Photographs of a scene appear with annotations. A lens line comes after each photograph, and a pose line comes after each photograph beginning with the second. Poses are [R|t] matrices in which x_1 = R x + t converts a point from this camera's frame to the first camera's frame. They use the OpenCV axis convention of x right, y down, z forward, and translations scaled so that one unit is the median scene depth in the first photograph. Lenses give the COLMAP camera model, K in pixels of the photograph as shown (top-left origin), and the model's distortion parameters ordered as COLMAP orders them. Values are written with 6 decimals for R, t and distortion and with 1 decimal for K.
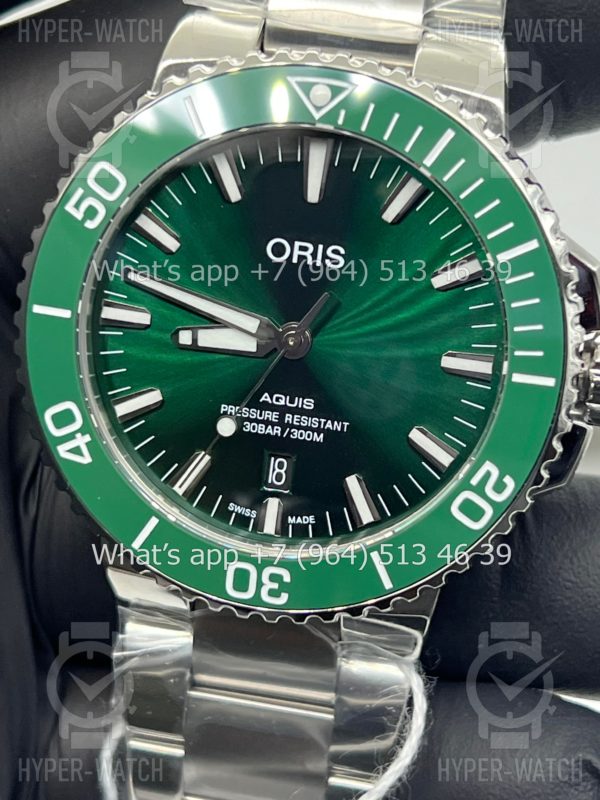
lens RADIAL K [[1899.8, 0, 300.0], [0, 1899.8, 400.0], [0, 0, 1]] dist [0.124128, 0.692706]
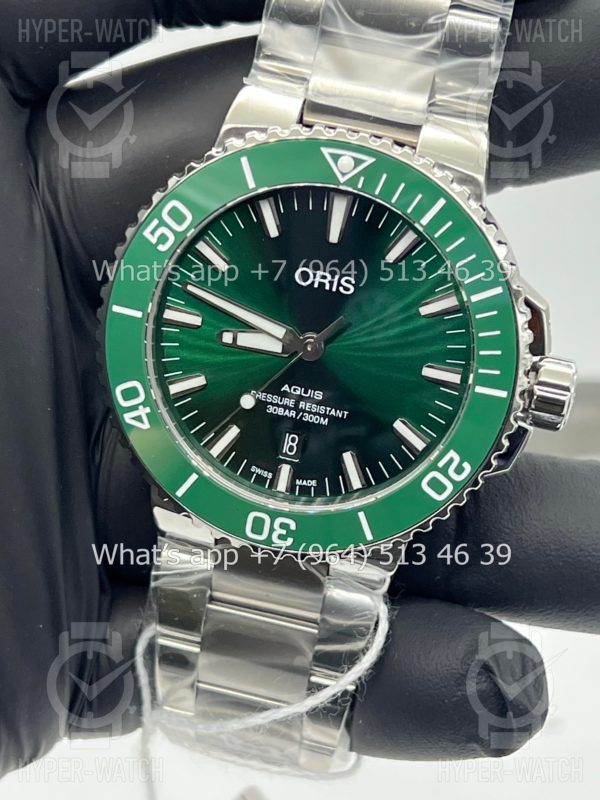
lens RADIAL K [[1899.8, 0, 300.0], [0, 1899.8, 400.0], [0, 0, 1]] dist [0.124128, 0.692706]
pose [[0.997188, 0.068537, 0.030312, -0.047523], [-0.070128, 0.996022, 0.054977, -0.065681], [-0.026423, -0.056949, 0.998027, -0.304251]]
